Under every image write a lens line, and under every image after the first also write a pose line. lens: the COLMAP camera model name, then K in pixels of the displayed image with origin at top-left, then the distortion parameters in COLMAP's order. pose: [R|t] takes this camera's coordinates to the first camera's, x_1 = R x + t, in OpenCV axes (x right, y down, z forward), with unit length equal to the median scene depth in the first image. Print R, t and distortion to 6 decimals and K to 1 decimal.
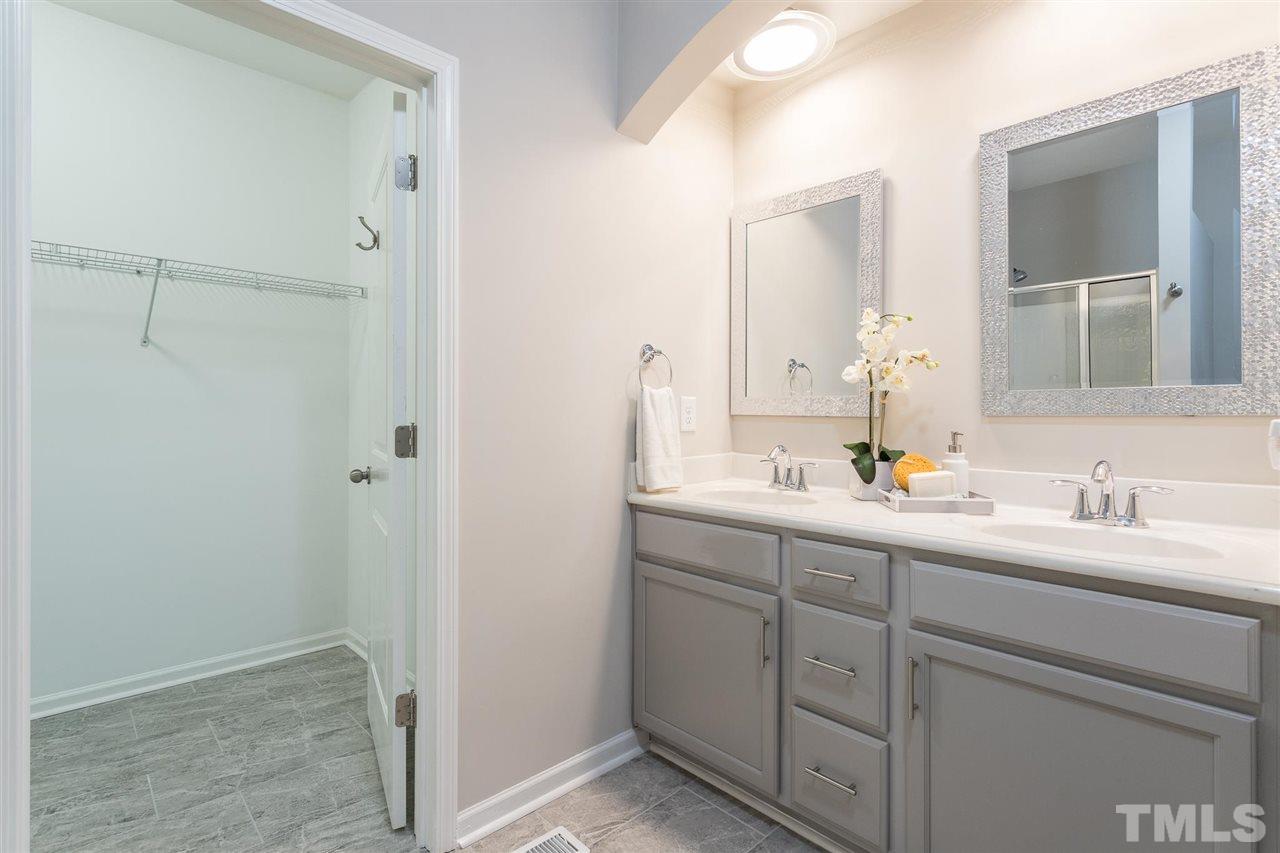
lens RADIAL K [[611.9, 0, 645.4], [0, 611.9, 421.7], [0, 0, 1]] dist [0.001320, 0.000669]
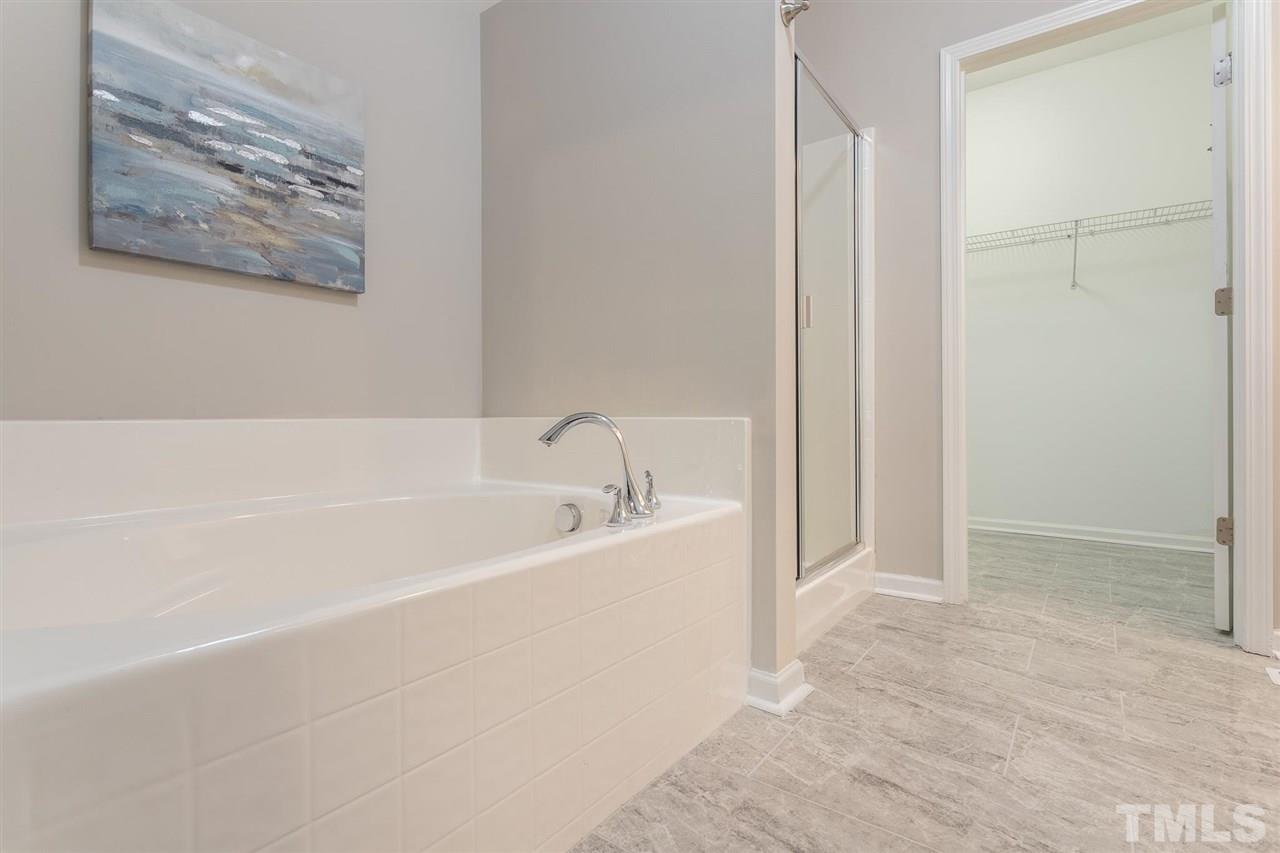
lens RADIAL K [[611.9, 0, 645.4], [0, 611.9, 421.7], [0, 0, 1]] dist [0.001320, 0.000669]
pose [[0.175034, 0.000499, -0.984562, 0.487214], [0.006510, 0.999977, 0.001664, 0.217683], [0.984541, -0.006701, 0.175027, -0.255711]]
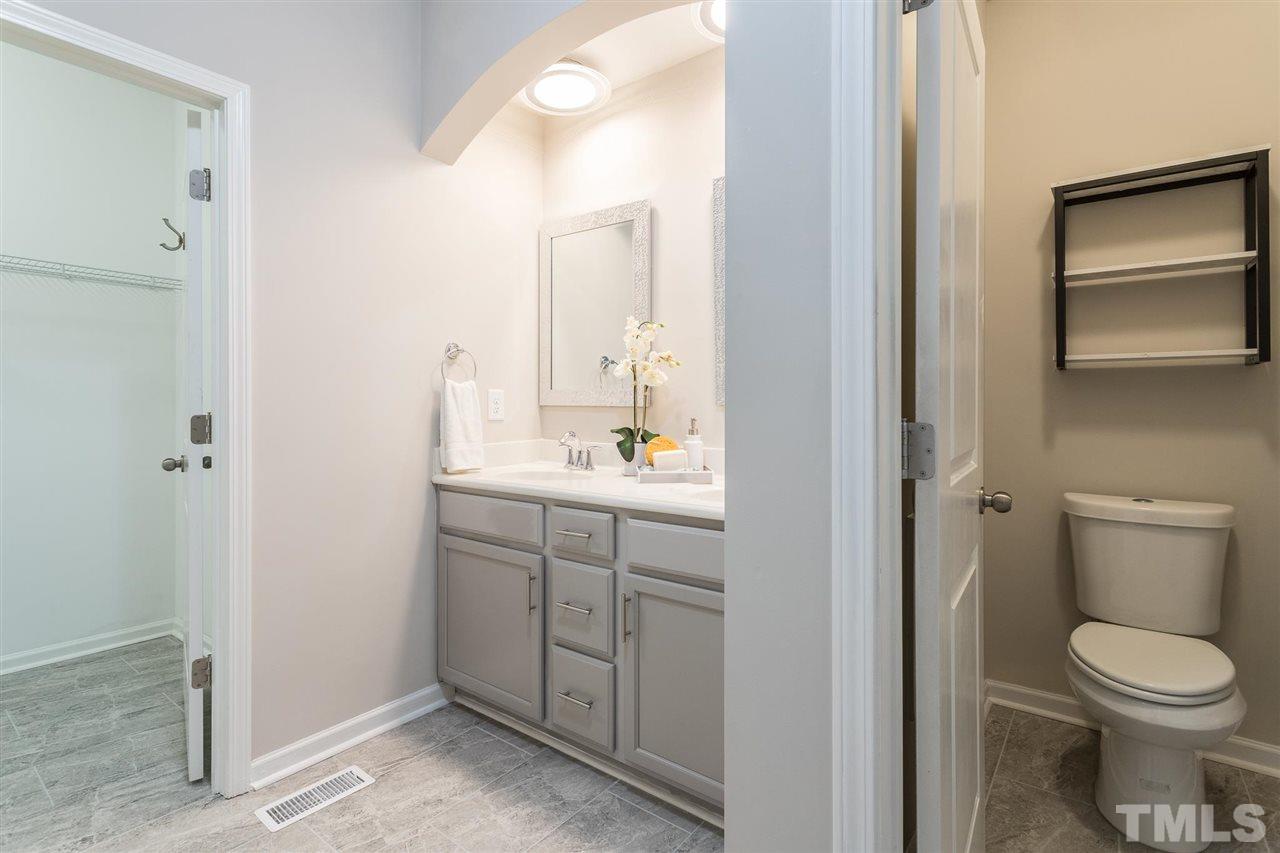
lens RADIAL K [[607.6, 0, 642.9], [0, 607.6, 415.8], [0, 0, 1]] dist [0.002236, 0.000395]
pose [[0.987389, -0.004271, 0.158252, 0.188813], [0.003778, 0.999987, 0.003415, 0.006242], [-0.158265, -0.002774, 0.987393, -0.176977]]
